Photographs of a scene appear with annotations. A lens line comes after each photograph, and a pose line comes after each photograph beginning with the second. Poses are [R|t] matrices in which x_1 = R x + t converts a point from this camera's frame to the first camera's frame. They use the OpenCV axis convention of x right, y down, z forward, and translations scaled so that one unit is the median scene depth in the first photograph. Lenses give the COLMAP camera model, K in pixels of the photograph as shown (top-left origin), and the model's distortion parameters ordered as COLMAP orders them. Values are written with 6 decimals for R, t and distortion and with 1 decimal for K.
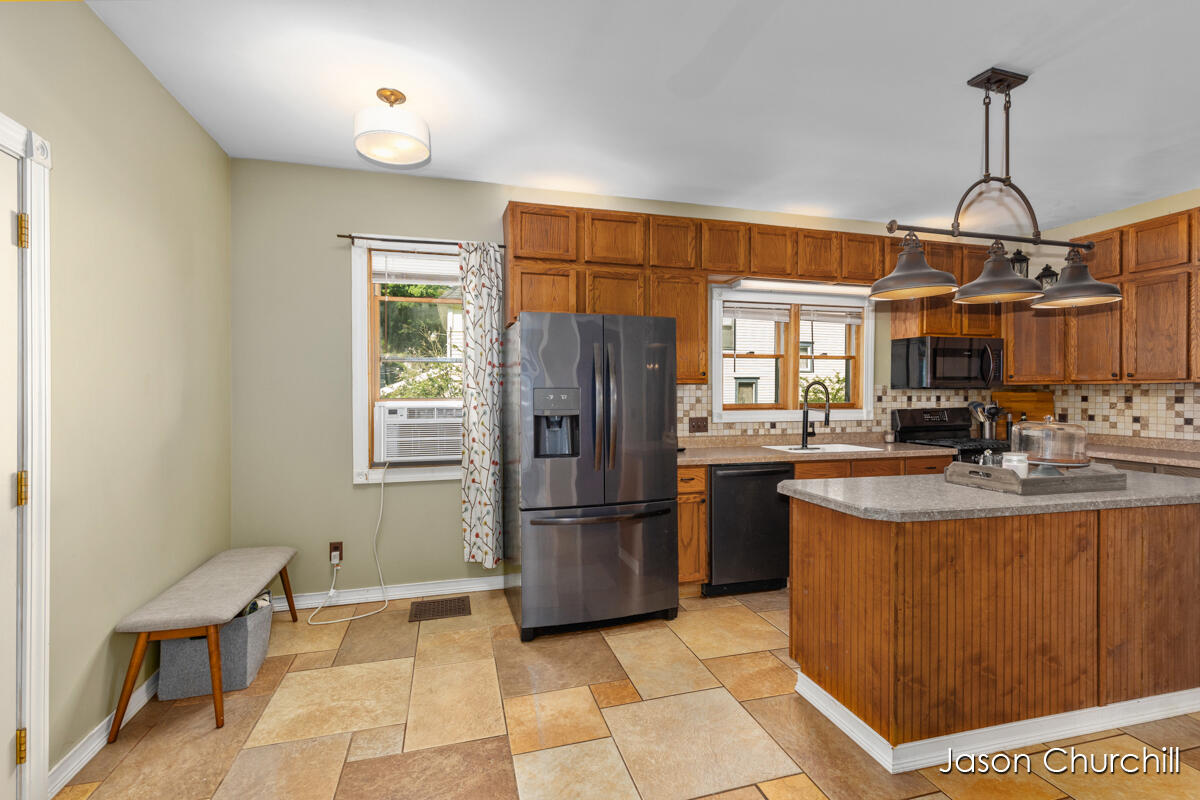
lens RADIAL K [[554.3, 0, 604.5], [0, 554.3, 396.1], [0, 0, 1]] dist [0.011805, -0.001857]
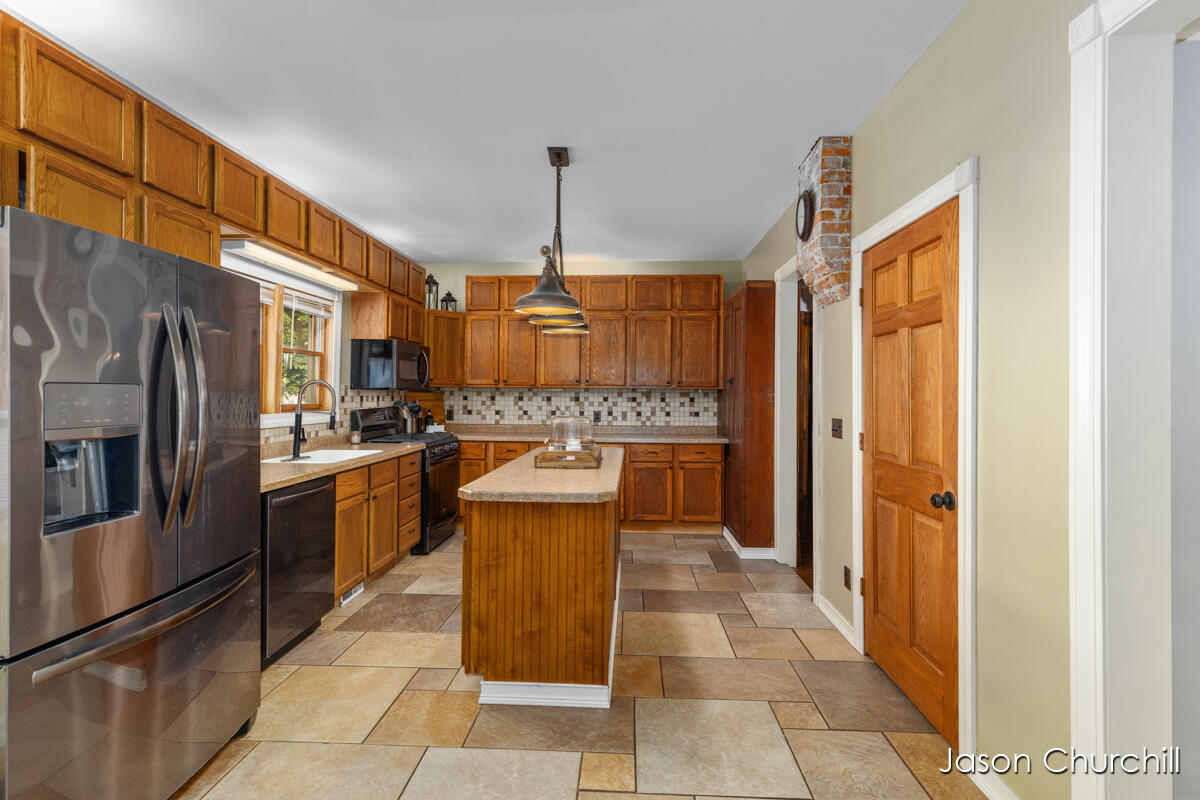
lens RADIAL K [[554.3, 0, 604.5], [0, 554.3, 392.1], [0, 0, 1]] dist [0.011805, -0.001857]
pose [[0.311114, 0.005238, 0.950358, -0.305614], [-0.001068, 0.999986, -0.005162, -0.003001], [-0.950372, 0.000591, 0.311116, 0.299617]]
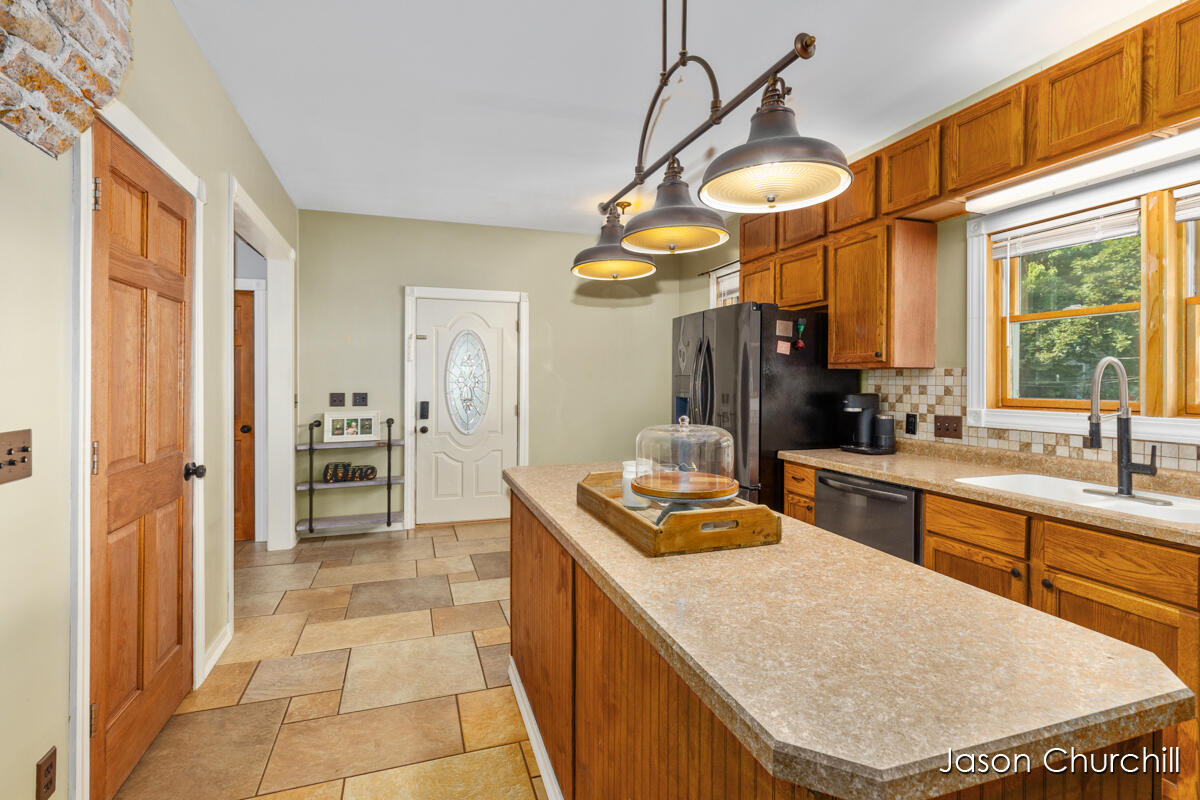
lens RADIAL K [[554.3, 0, 596.4], [0, 554.3, 382.1], [0, 0, 1]] dist [0.011805, -0.001857]
pose [[0.051222, 0.002794, -0.998683, 0.842409], [-0.009827, 0.999949, 0.002294, -0.000878], [0.998639, 0.009697, 0.051247, 0.531764]]
